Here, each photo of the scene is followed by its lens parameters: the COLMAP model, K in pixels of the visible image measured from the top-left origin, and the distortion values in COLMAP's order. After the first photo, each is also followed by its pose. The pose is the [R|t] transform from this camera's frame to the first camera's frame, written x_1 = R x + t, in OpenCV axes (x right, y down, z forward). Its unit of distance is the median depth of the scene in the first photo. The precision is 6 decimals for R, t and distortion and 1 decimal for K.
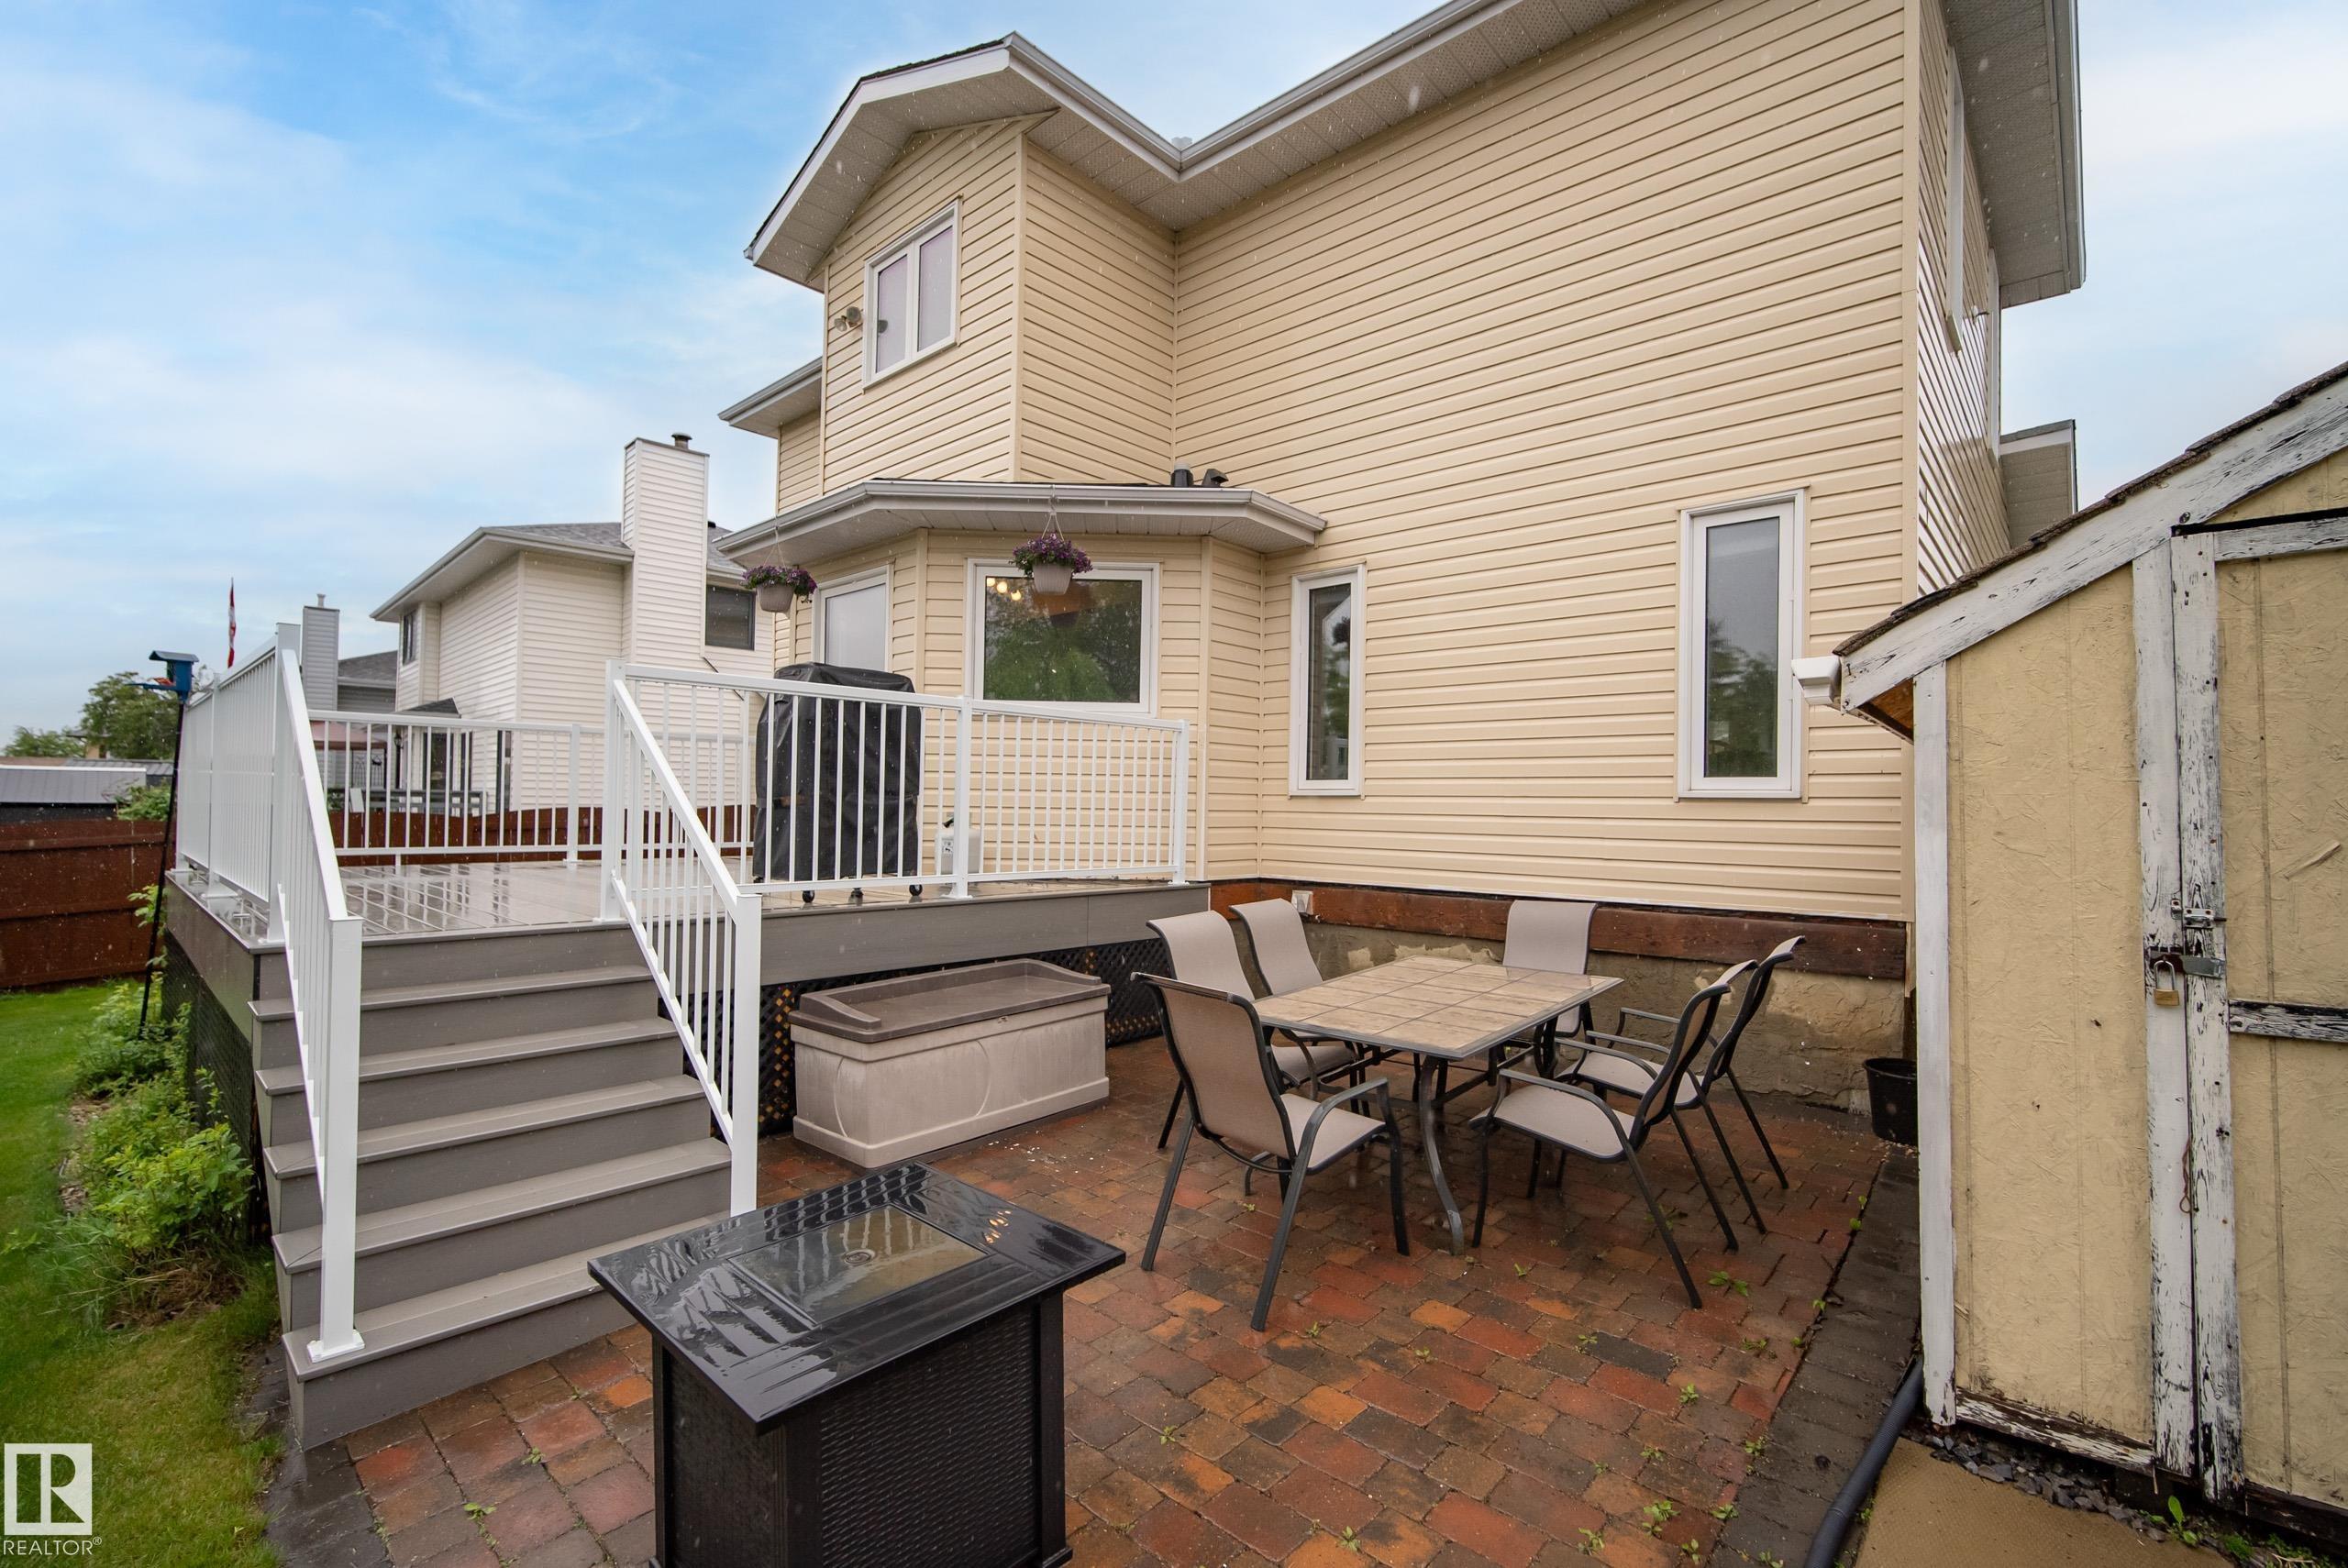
lens RADIAL K [[1052.5, 0, 1171.4], [0, 1052.5, 792.4], [0, 0, 1]] dist [-0.012012, 0.000753]
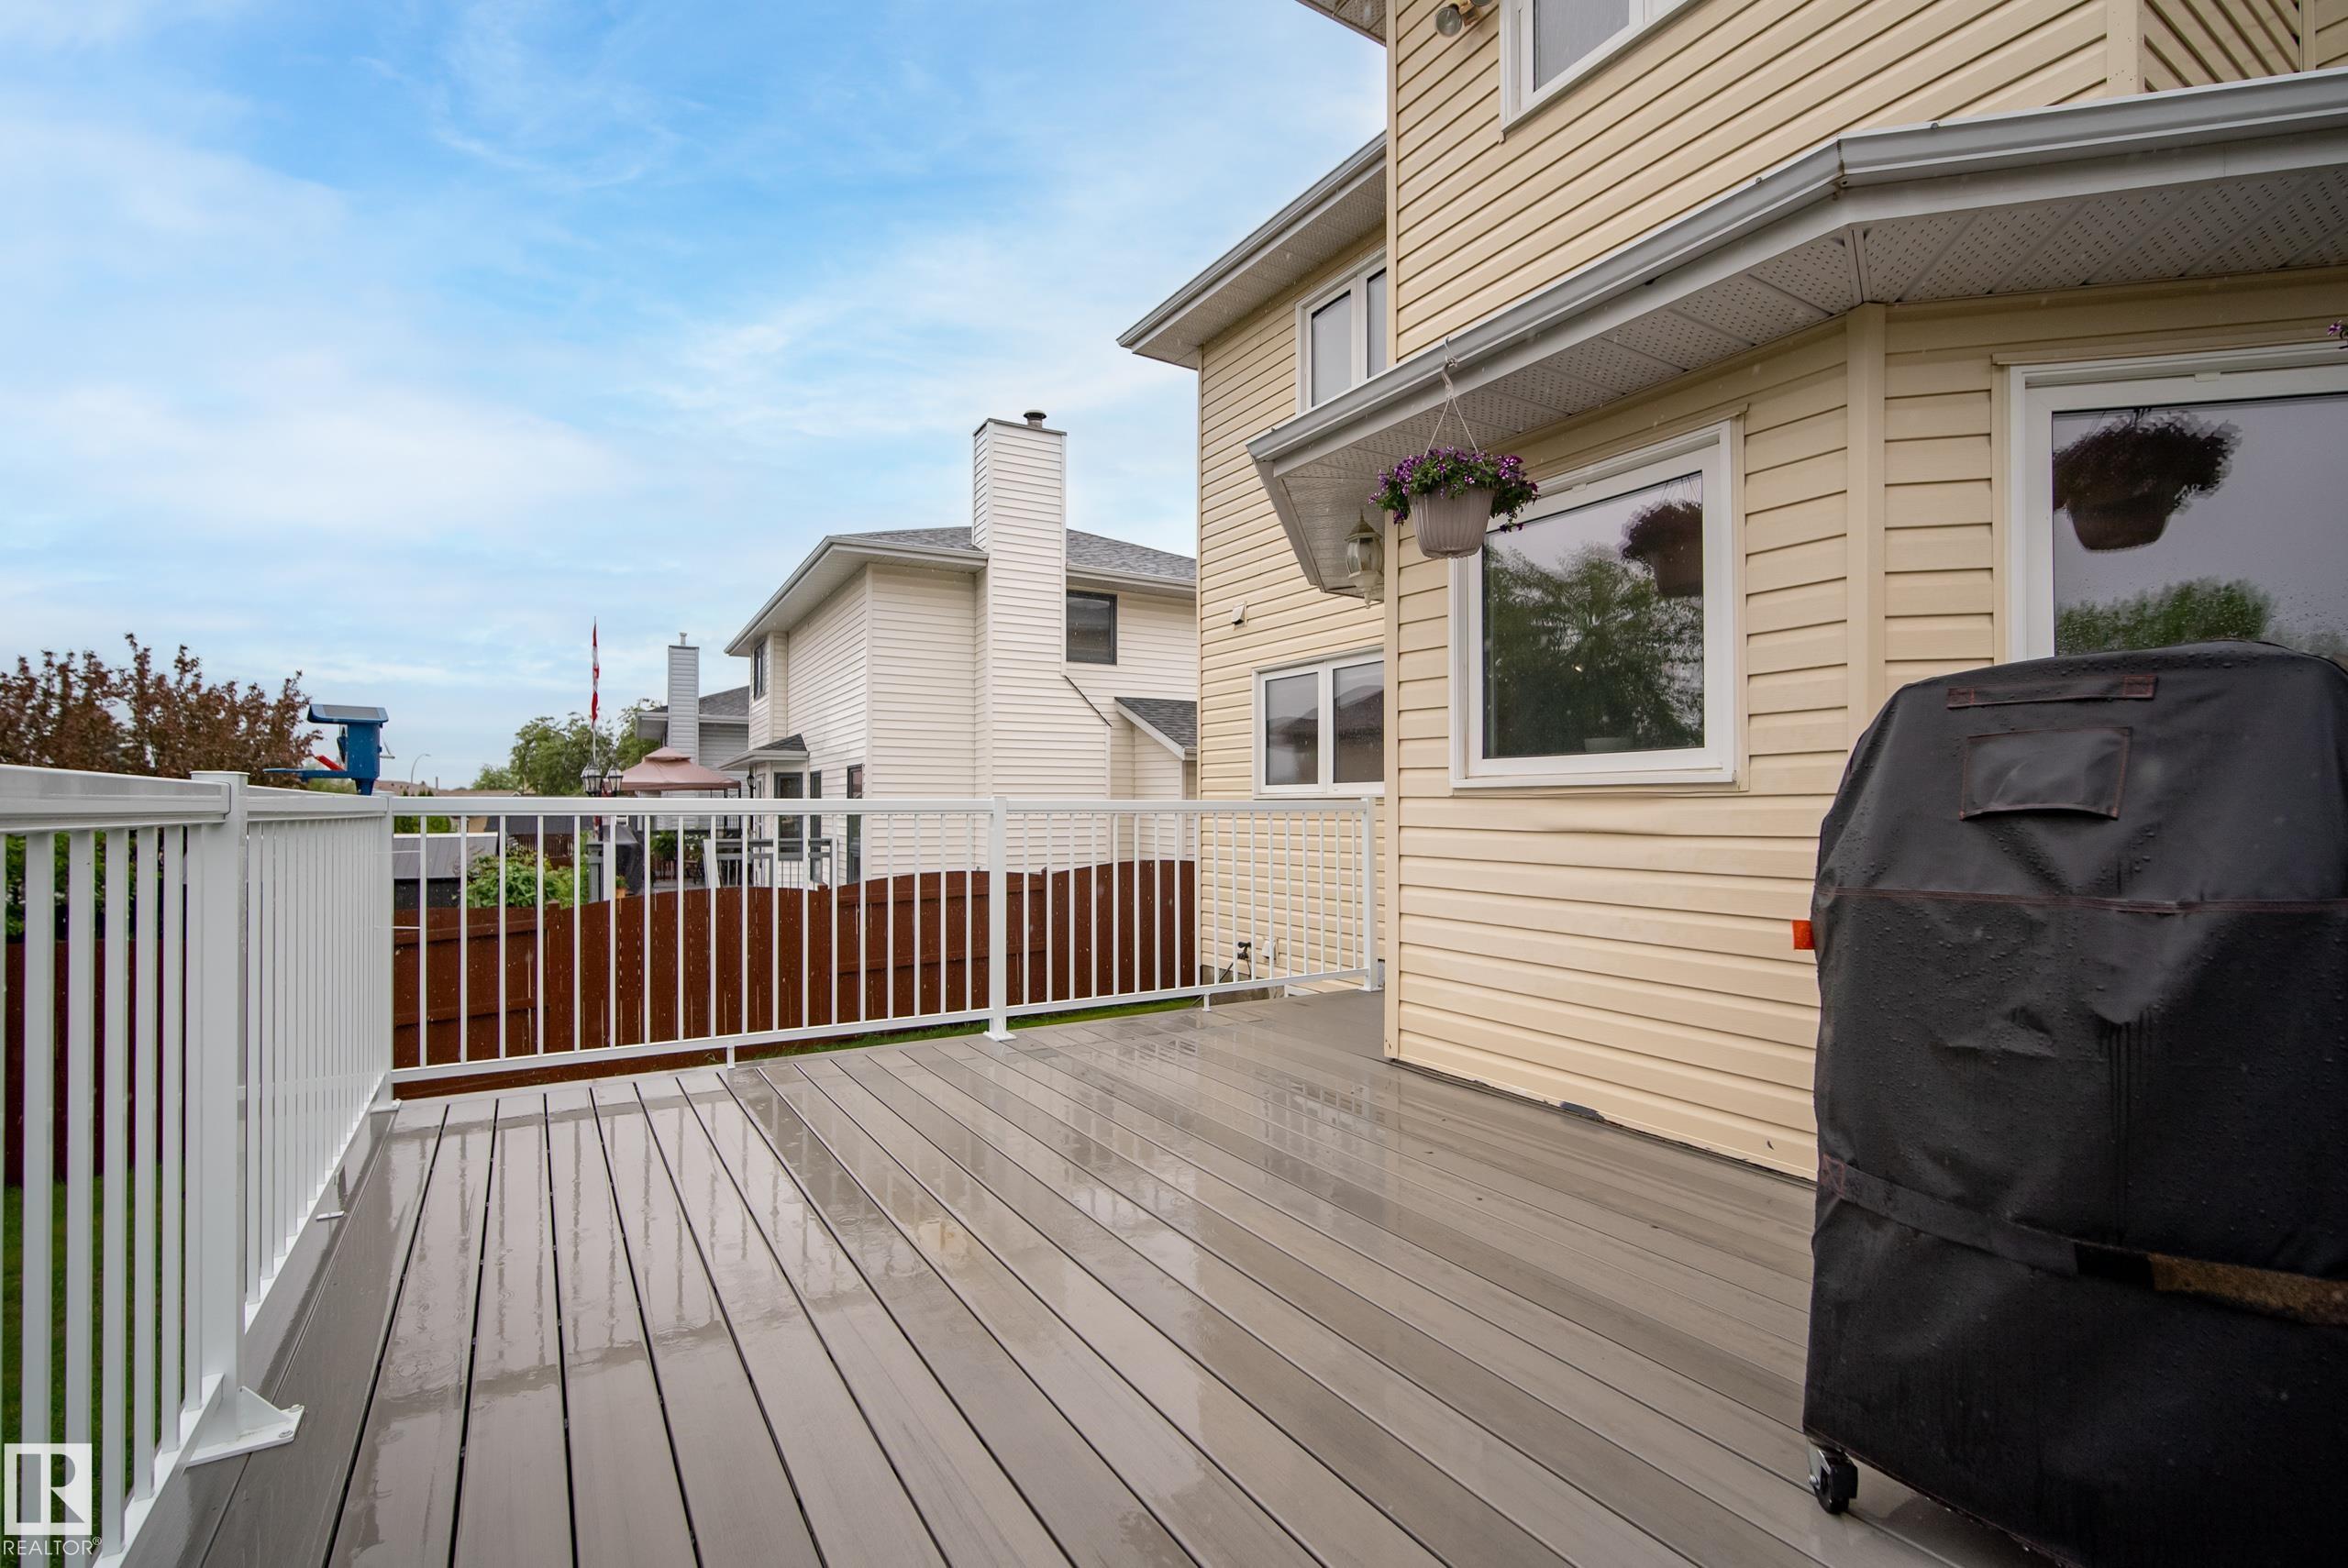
lens RADIAL K [[1052.5, 0, 1171.0], [0, 1052.5, 793.7], [0, 0, 1]] dist [-0.012012, 0.000753]
pose [[0.965655, -0.022322, -0.258869, -0.153180], [0.021328, 0.999750, -0.006649, -0.028482], [0.258952, 0.000899, 0.965890, 0.218486]]
